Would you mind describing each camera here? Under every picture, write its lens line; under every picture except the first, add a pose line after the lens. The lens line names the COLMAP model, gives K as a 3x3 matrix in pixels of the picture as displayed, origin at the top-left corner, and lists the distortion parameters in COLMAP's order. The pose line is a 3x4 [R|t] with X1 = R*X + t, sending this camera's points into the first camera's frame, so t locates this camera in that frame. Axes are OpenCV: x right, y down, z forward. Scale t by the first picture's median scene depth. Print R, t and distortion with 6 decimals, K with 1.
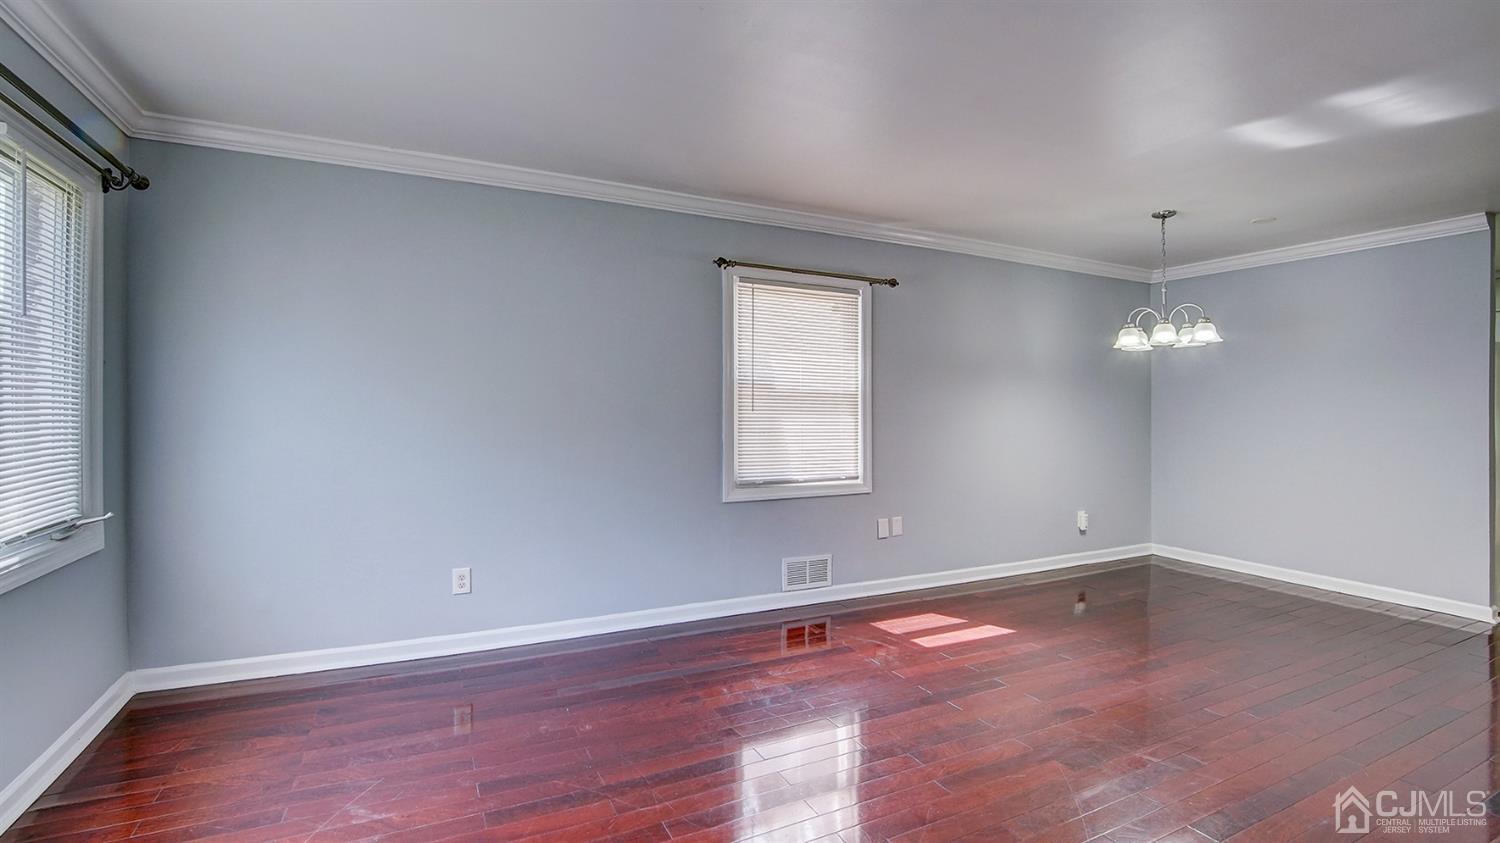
lens RADIAL K [[667.5, 0, 745.8], [0, 667.5, 416.5], [0, 0, 1]] dist [-0.033893, 0.005370]
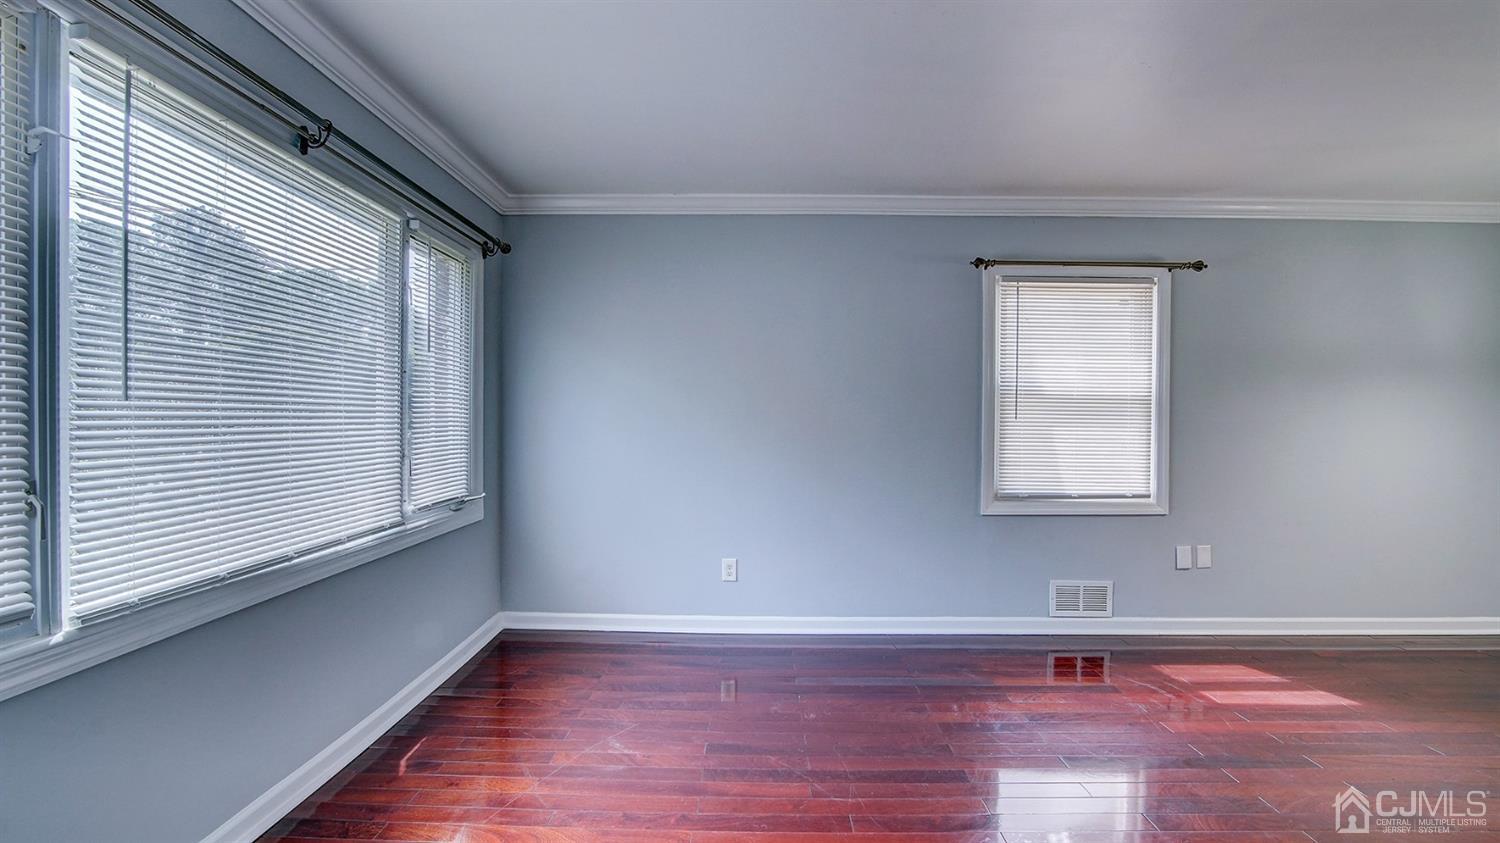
lens RADIAL K [[667.5, 0, 744.7], [0, 667.5, 429.3], [0, 0, 1]] dist [-0.033893, 0.005370]
pose [[0.891169, 0.007577, -0.453608, 0.113108], [-0.003958, 0.999952, 0.008928, -0.001014], [0.453654, -0.006161, 0.891156, 0.000959]]
